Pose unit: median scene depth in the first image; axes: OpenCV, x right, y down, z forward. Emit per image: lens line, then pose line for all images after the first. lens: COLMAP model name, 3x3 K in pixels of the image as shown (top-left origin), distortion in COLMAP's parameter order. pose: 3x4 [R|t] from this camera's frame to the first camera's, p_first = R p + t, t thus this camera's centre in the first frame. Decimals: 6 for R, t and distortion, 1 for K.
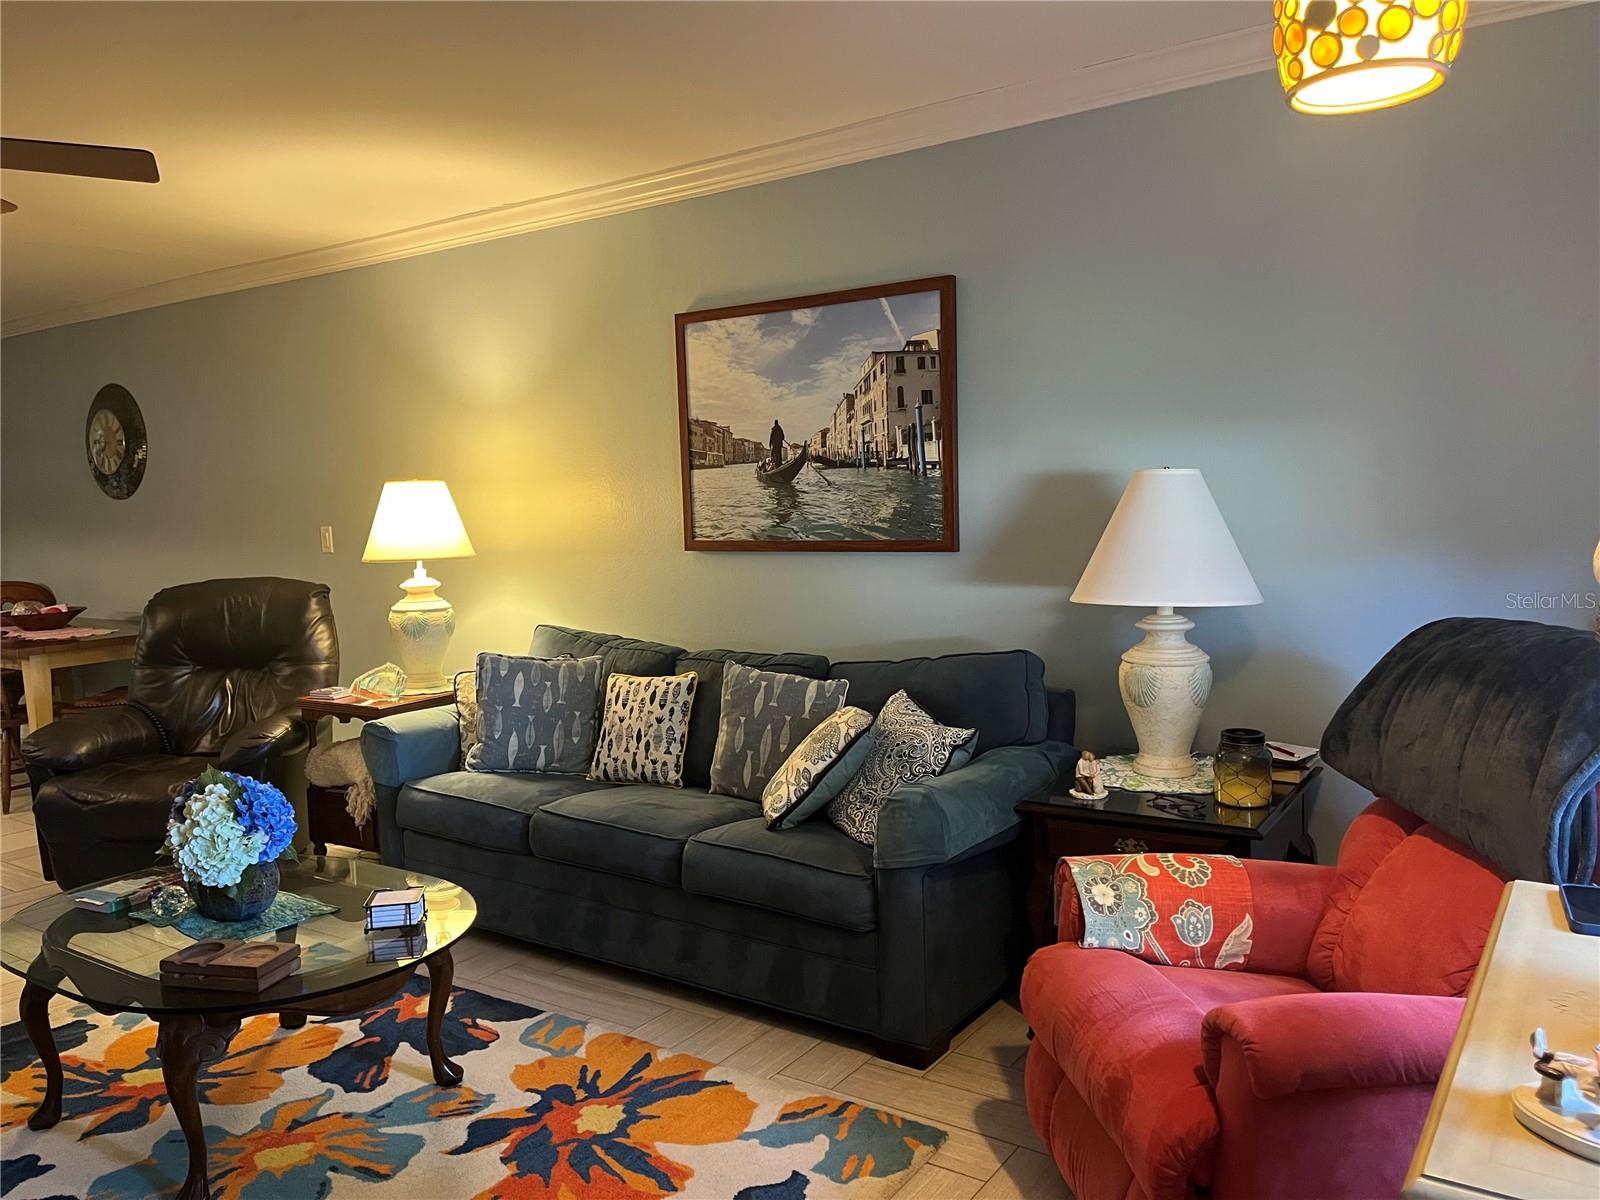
lens RADIAL K [[1208.0, 0, 800.0], [0, 1208.0, 600.0], [0, 0, 1]] dist [0.084403, -0.097517]
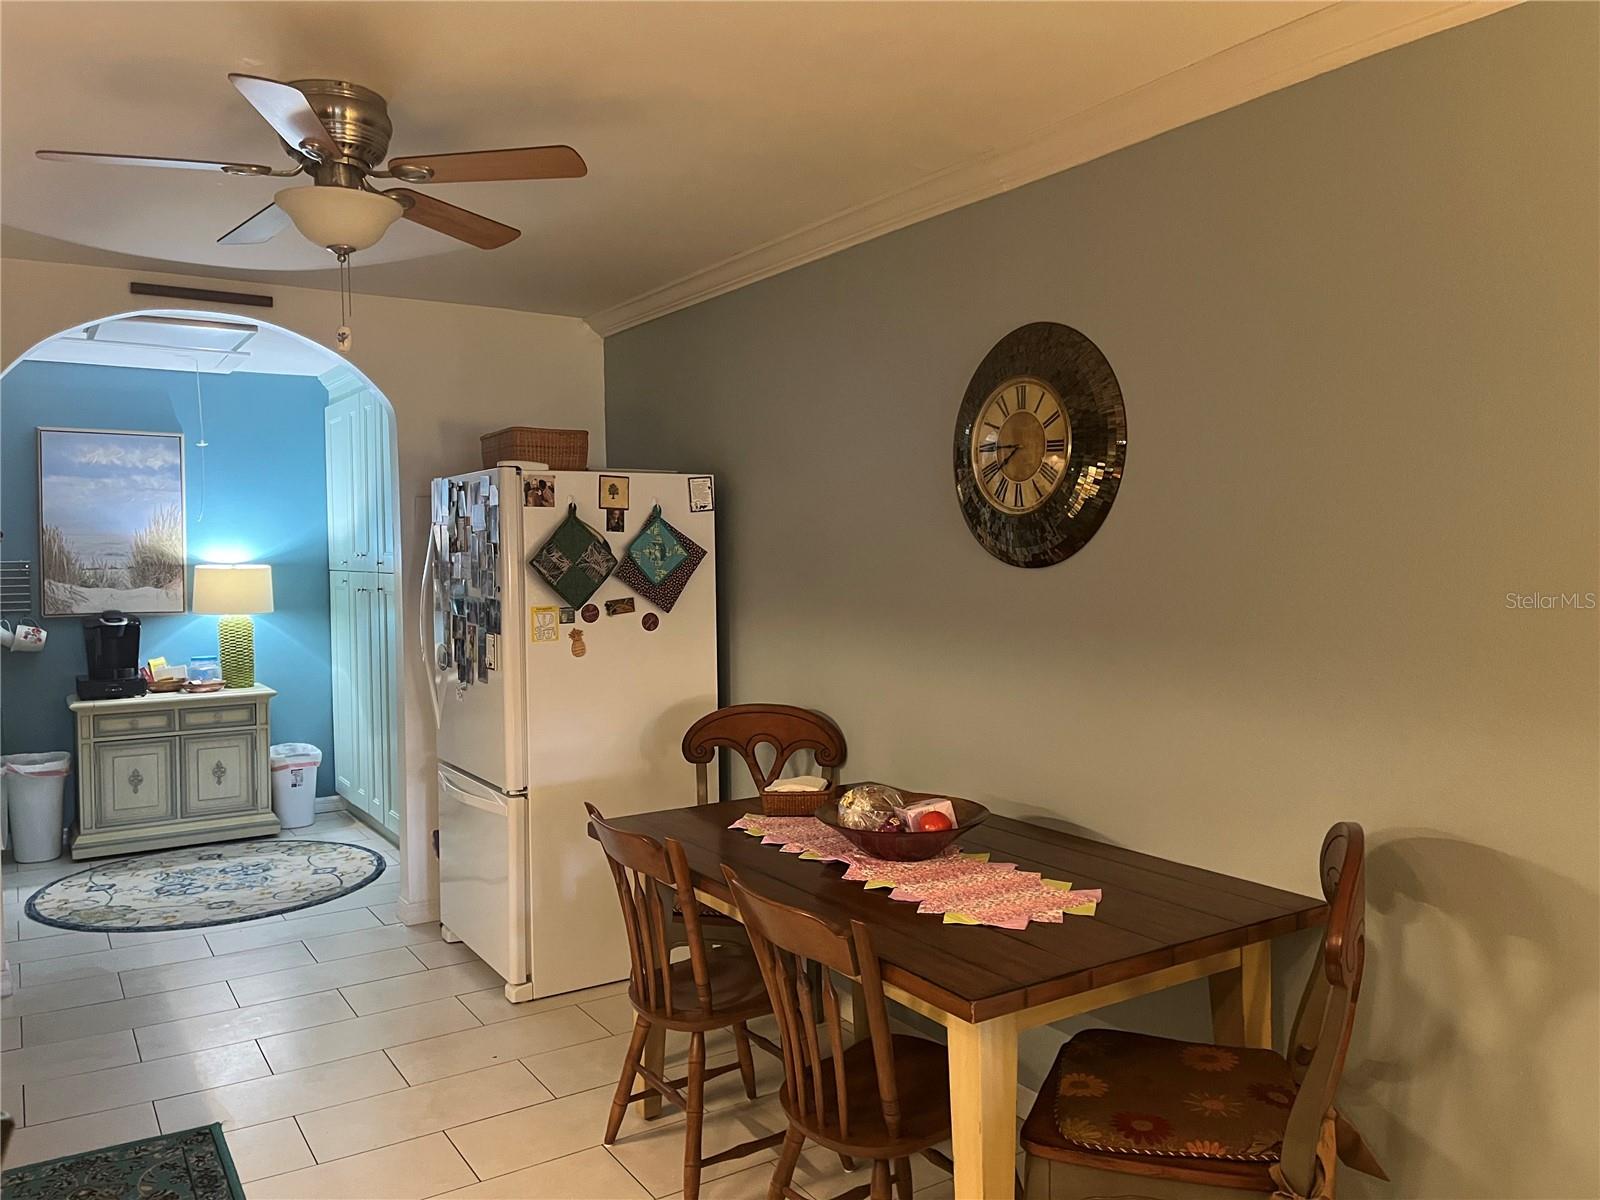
lens RADIAL K [[1208.0, 0, 800.0], [0, 1208.0, 600.0], [0, 0, 1]] dist [0.084403, -0.097517]
pose [[0.921866, 0.043982, -0.385005, -0.681234], [-0.059899, 0.997770, -0.029440, -0.076459], [0.382851, 0.050201, 0.922445, 0.806397]]
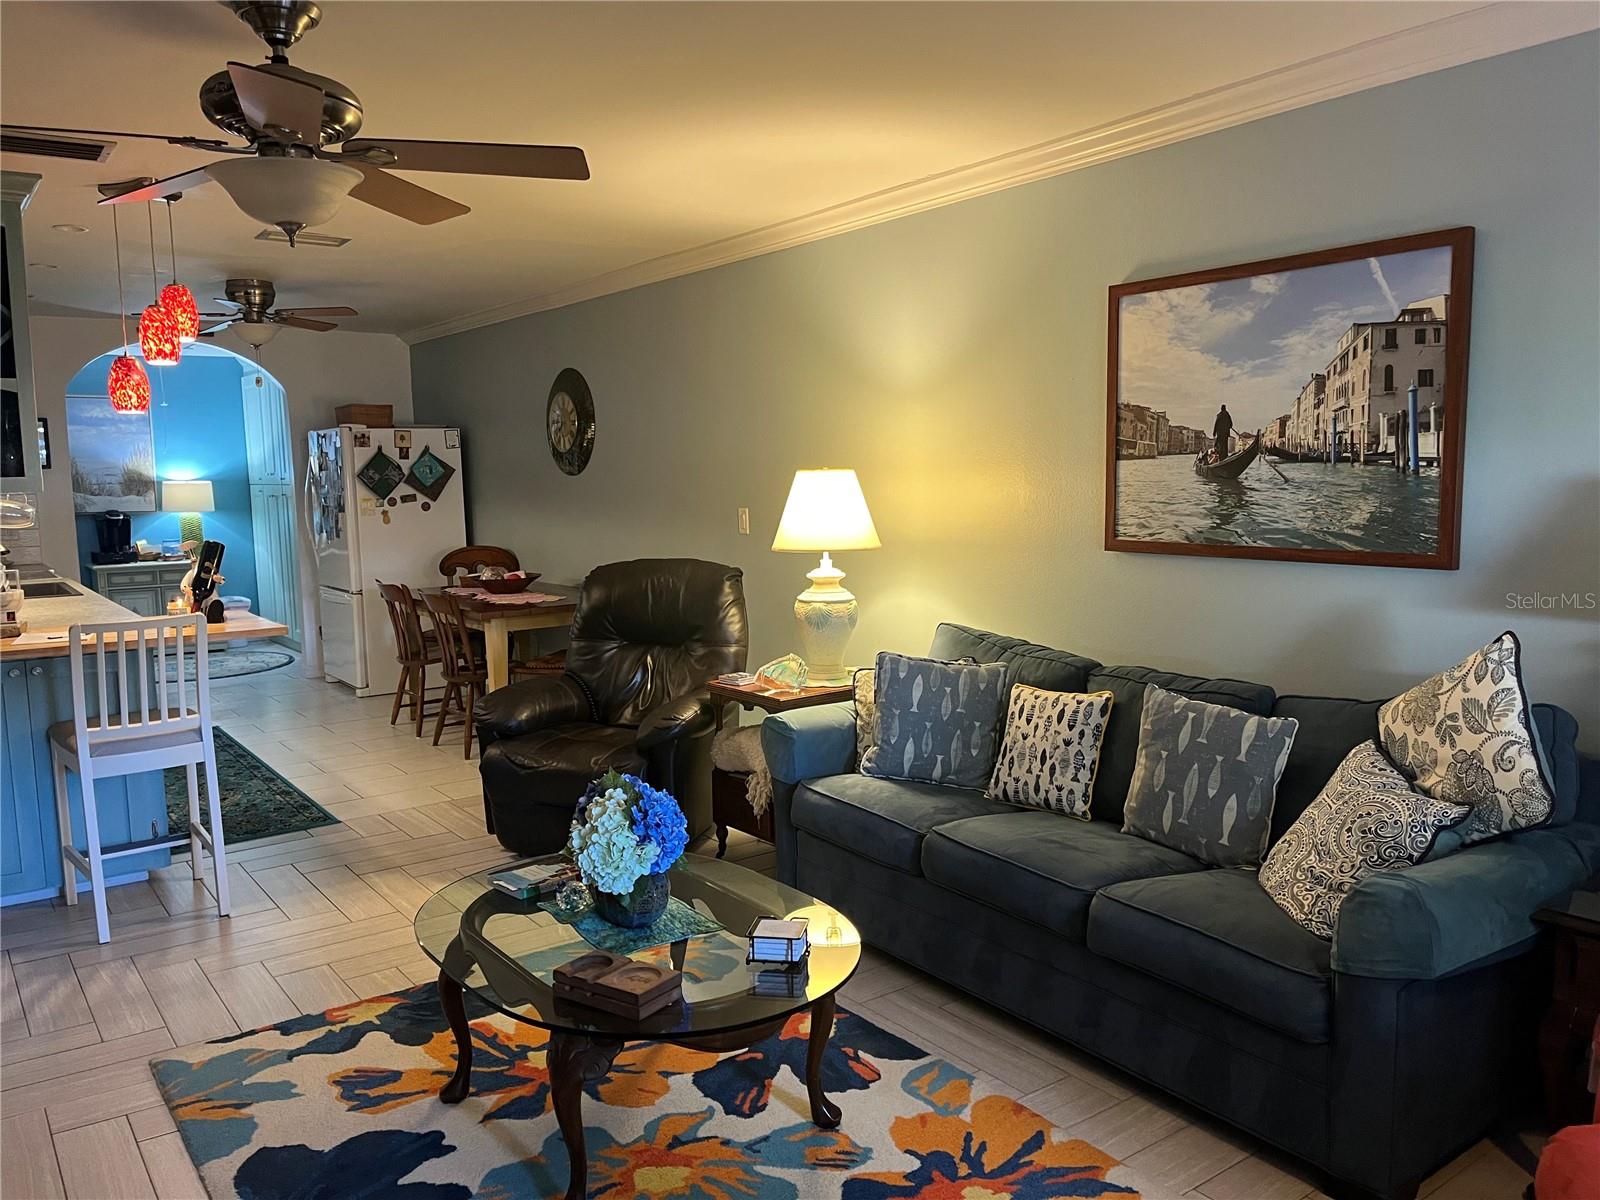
lens RADIAL K [[1208.0, 0, 800.0], [0, 1208.0, 600.0], [0, 0, 1]] dist [0.084403, -0.097517]
pose [[0.944088, 0.053157, -0.325380, -0.015393], [-0.043795, 0.998390, 0.036035, -0.030210], [0.326772, -0.019770, 0.944896, 0.081990]]
